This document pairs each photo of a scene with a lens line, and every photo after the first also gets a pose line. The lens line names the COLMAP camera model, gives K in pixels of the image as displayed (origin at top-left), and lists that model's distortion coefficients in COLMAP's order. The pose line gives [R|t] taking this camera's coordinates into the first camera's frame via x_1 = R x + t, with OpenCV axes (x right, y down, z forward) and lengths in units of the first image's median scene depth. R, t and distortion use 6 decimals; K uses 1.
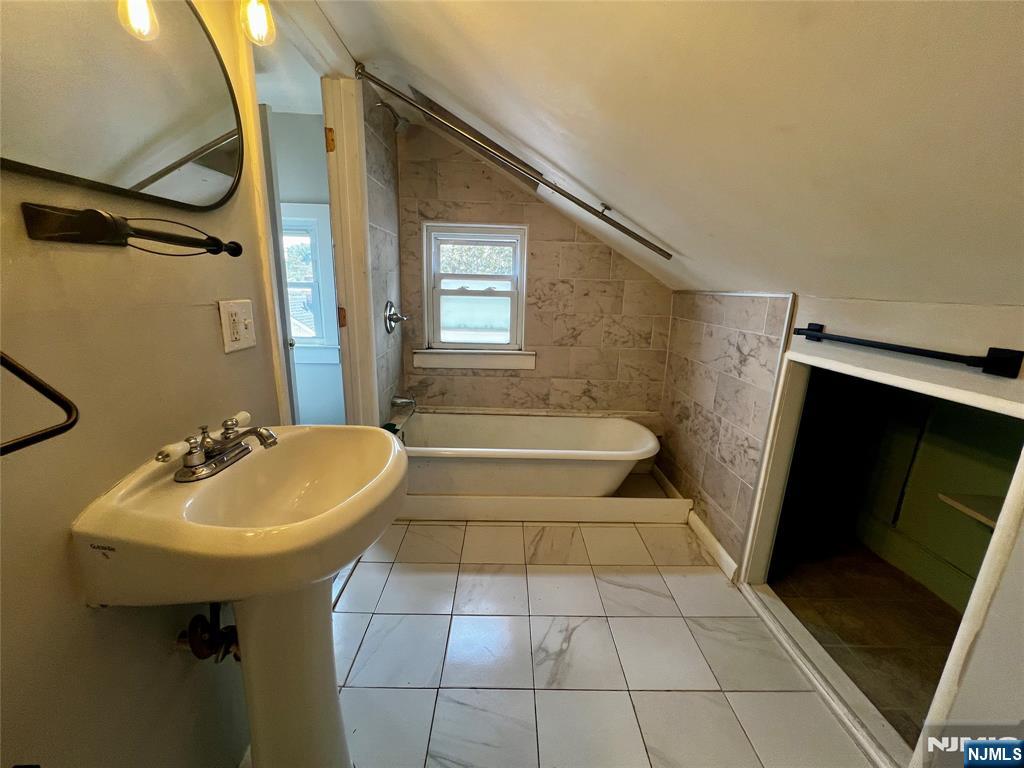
lens RADIAL K [[411.4, 0, 514.7], [0, 411.4, 386.2], [0, 0, 1]] dist [-0.015449, -0.000066]
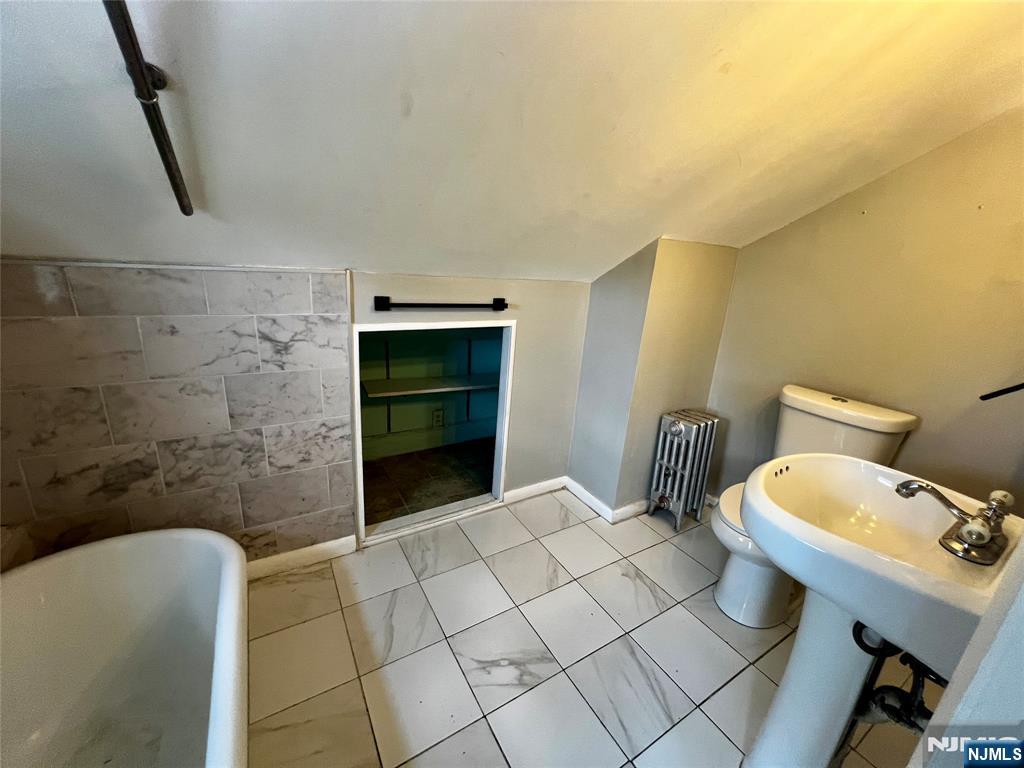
lens RADIAL K [[411.9, 0, 514.9], [0, 411.9, 382.2], [0, 0, 1]] dist [-0.001360, 0.001410]
pose [[-0.511400, -0.311659, 0.800836, -0.380317], [0.119701, 0.896997, 0.425521, -0.303624], [-0.850965, 0.313472, -0.421419, 0.971697]]
